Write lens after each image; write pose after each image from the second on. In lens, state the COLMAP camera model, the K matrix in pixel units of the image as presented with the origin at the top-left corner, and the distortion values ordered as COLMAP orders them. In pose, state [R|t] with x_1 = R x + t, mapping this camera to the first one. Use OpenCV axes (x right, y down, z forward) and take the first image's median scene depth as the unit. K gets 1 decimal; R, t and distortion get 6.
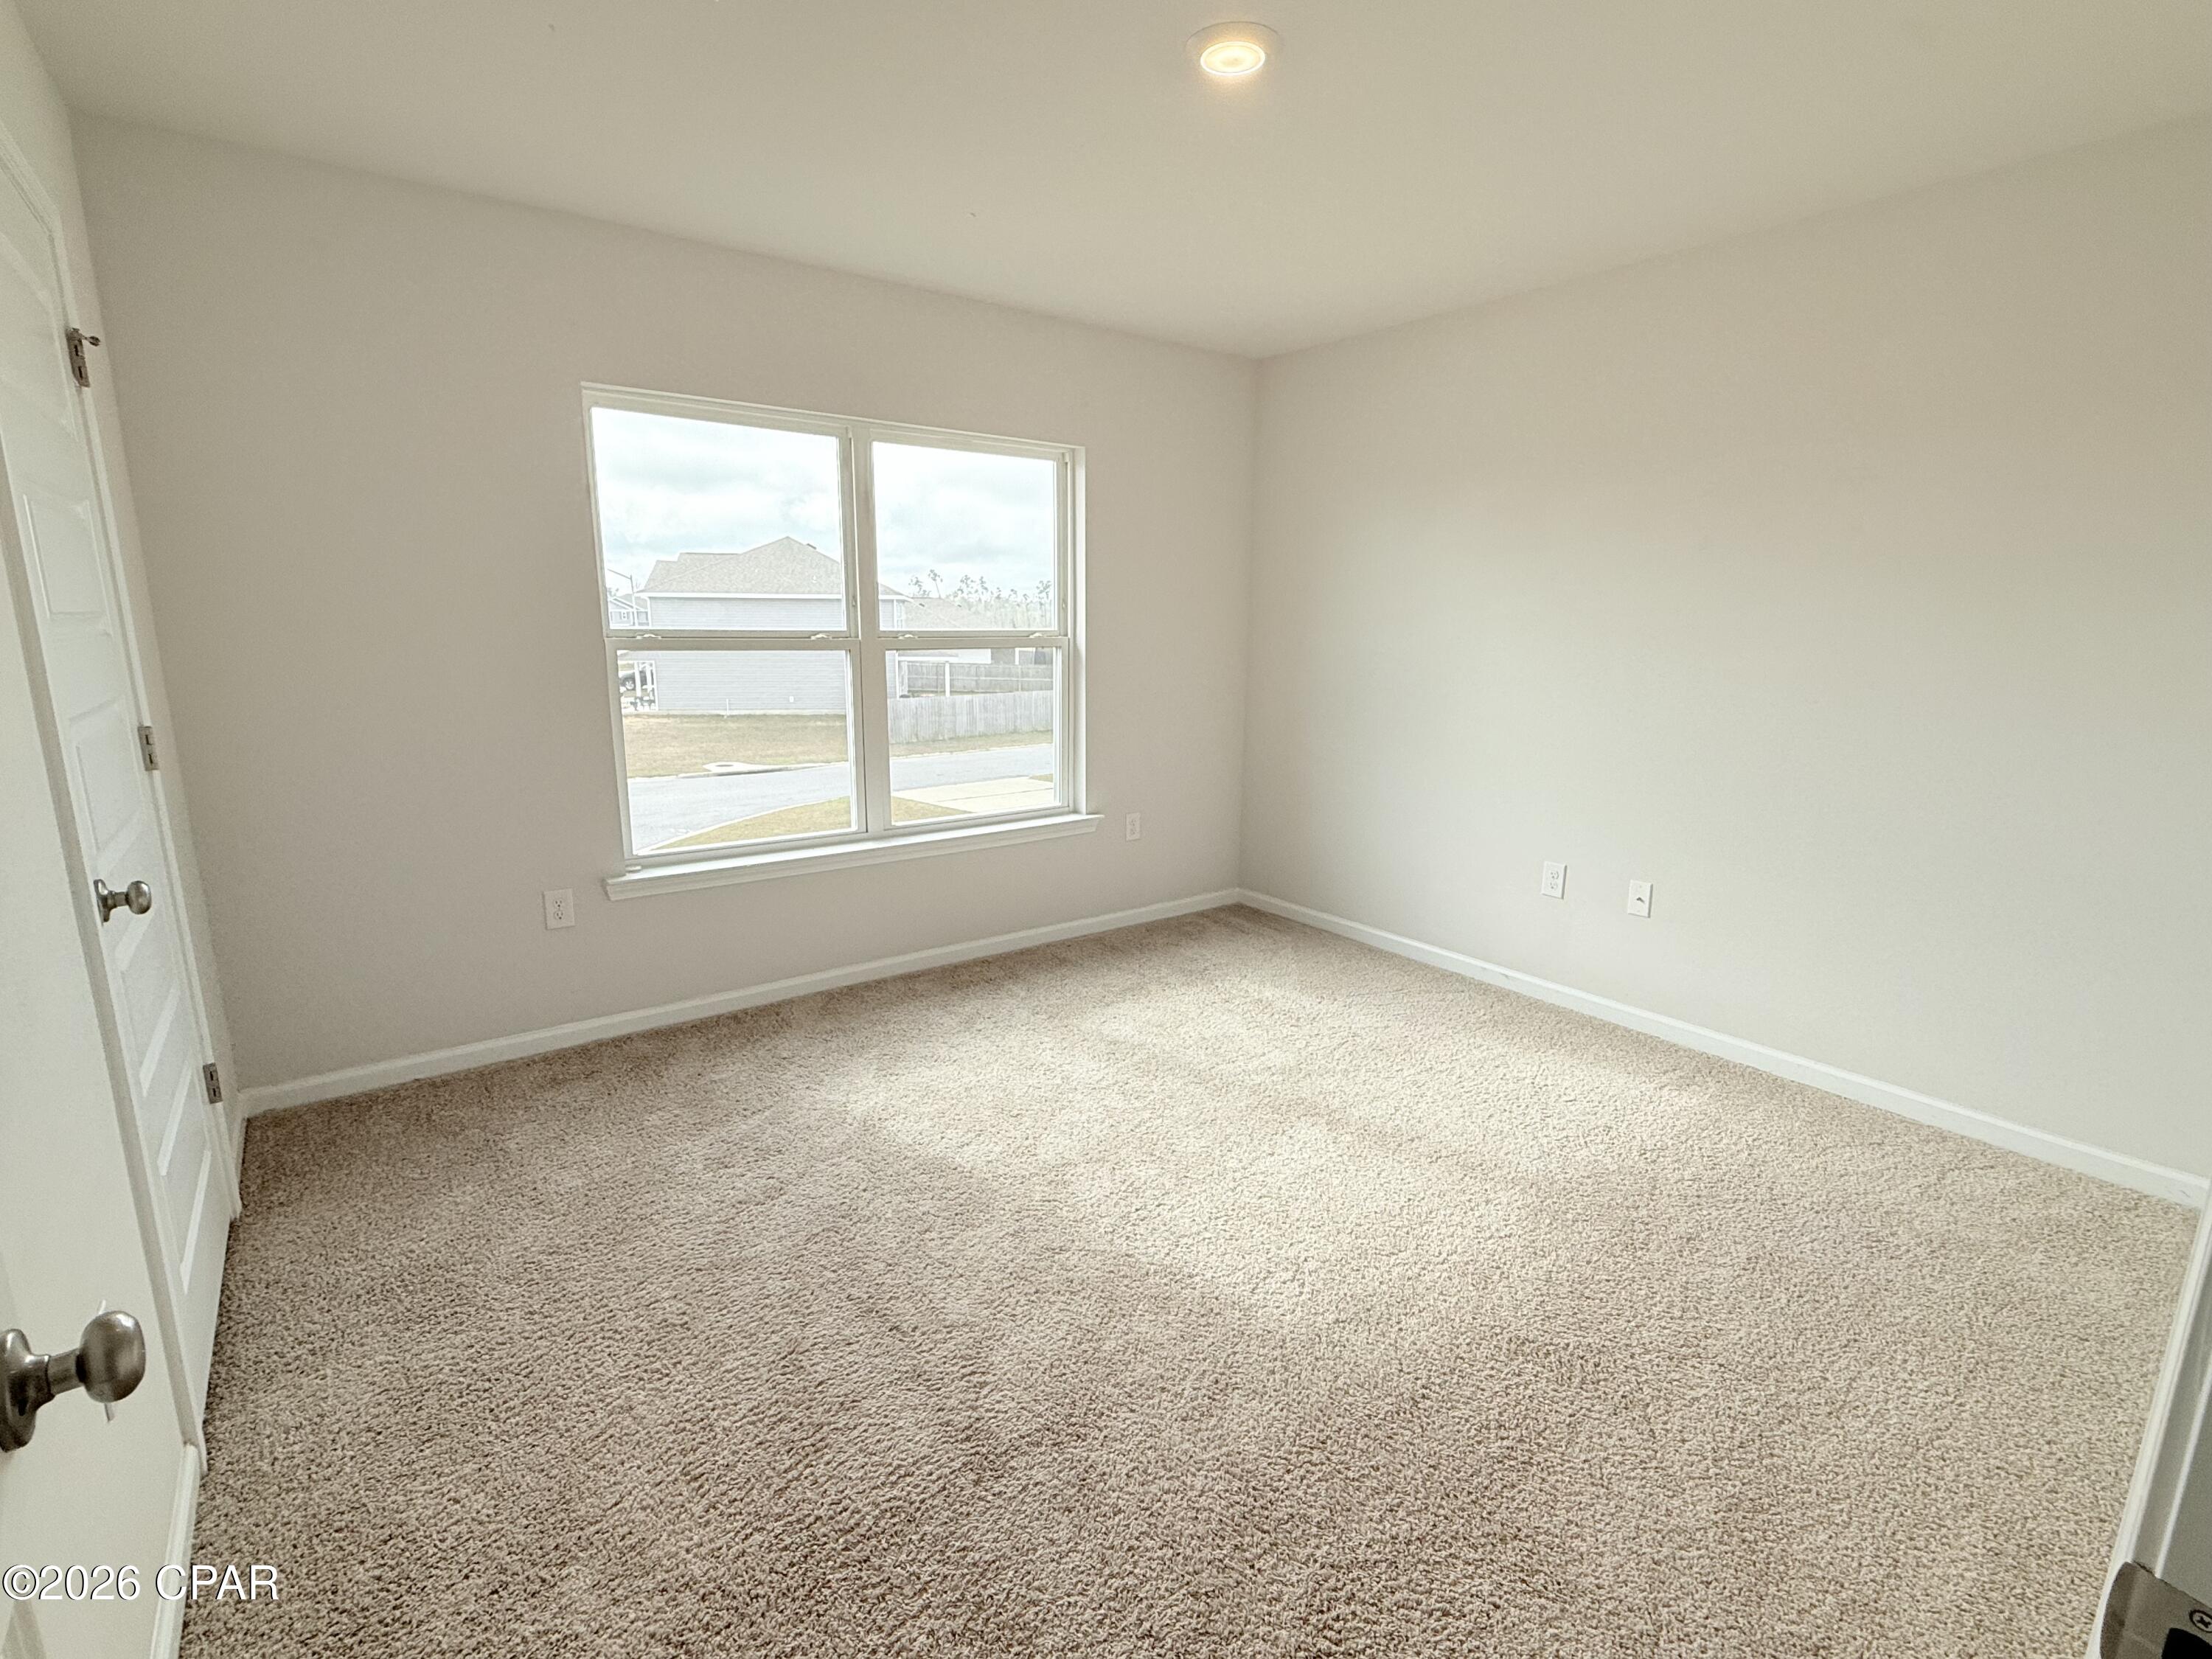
lens RADIAL K [[1038.5, 0, 1110.7], [0, 1038.5, 834.5], [0, 0, 1]] dist [-0.000596, 0.001183]
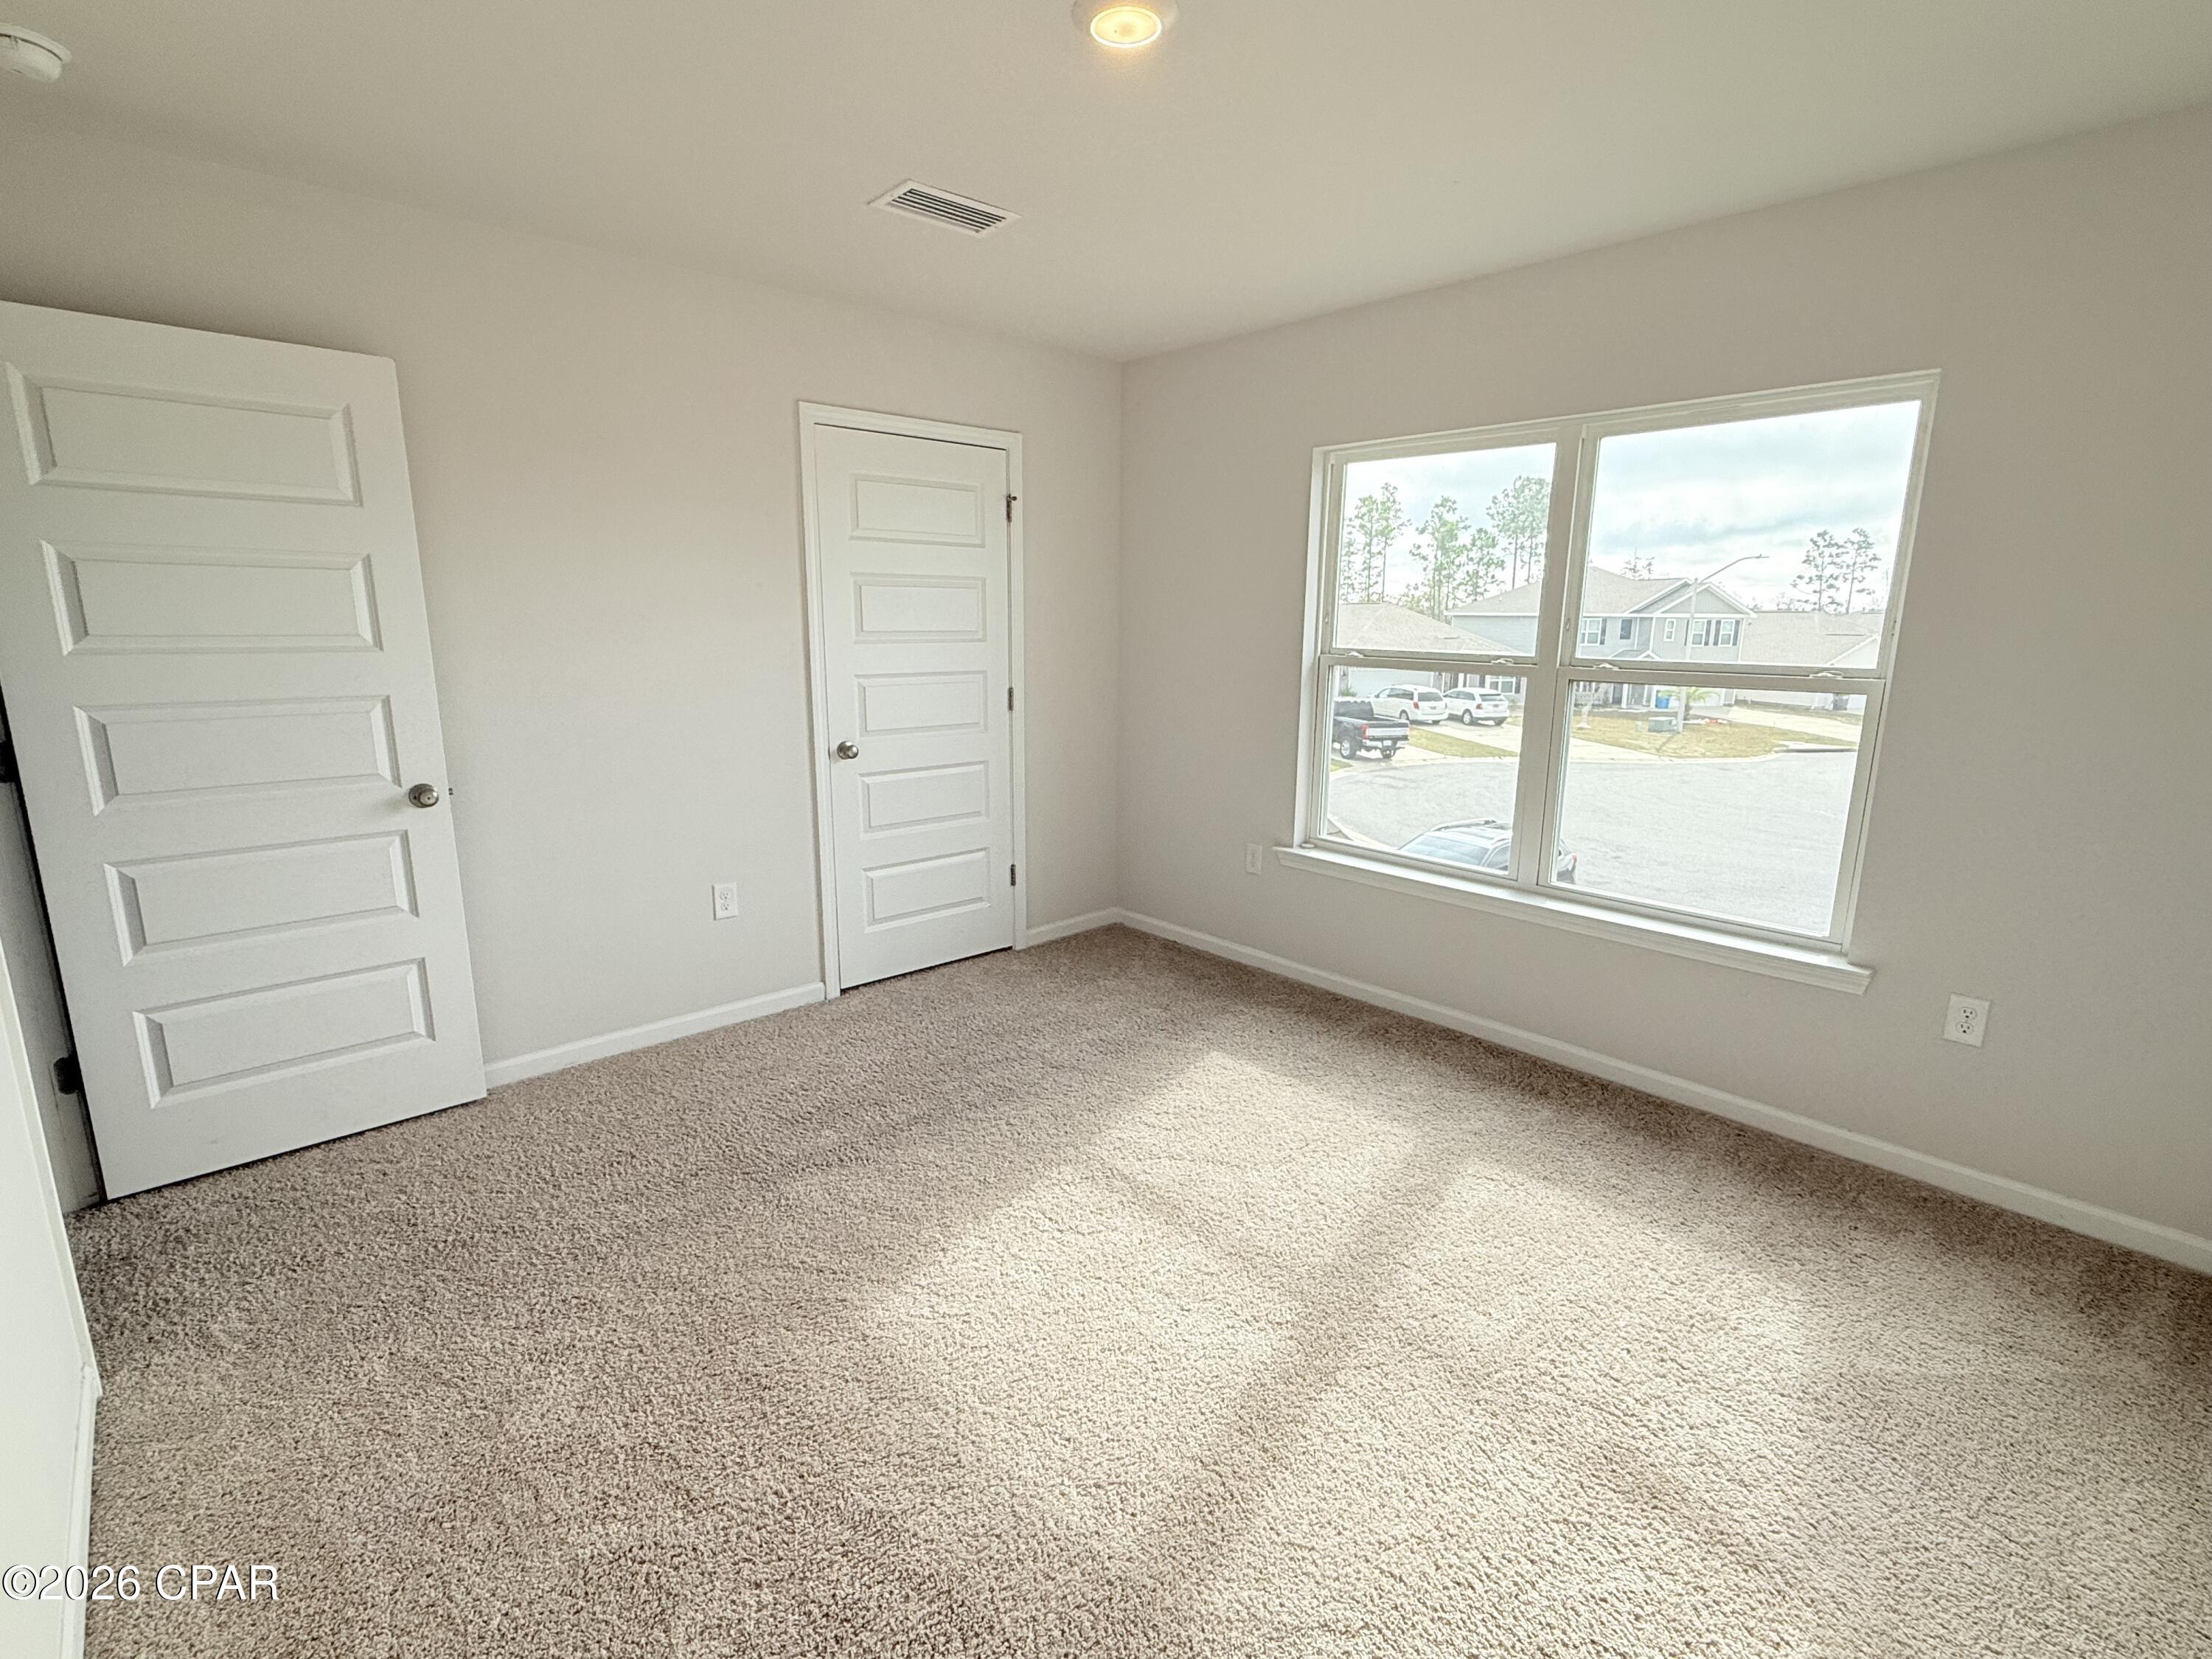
lens RADIAL K [[1038.5, 0, 1104.5], [0, 1038.5, 823.1], [0, 0, 1]] dist [-0.000596, 0.001183]
pose [[0.087224, 0.182631, -0.979305, 0.629218], [-0.213909, 0.963554, 0.160641, -0.123014], [0.972952, 0.195471, 0.123112, 0.560044]]
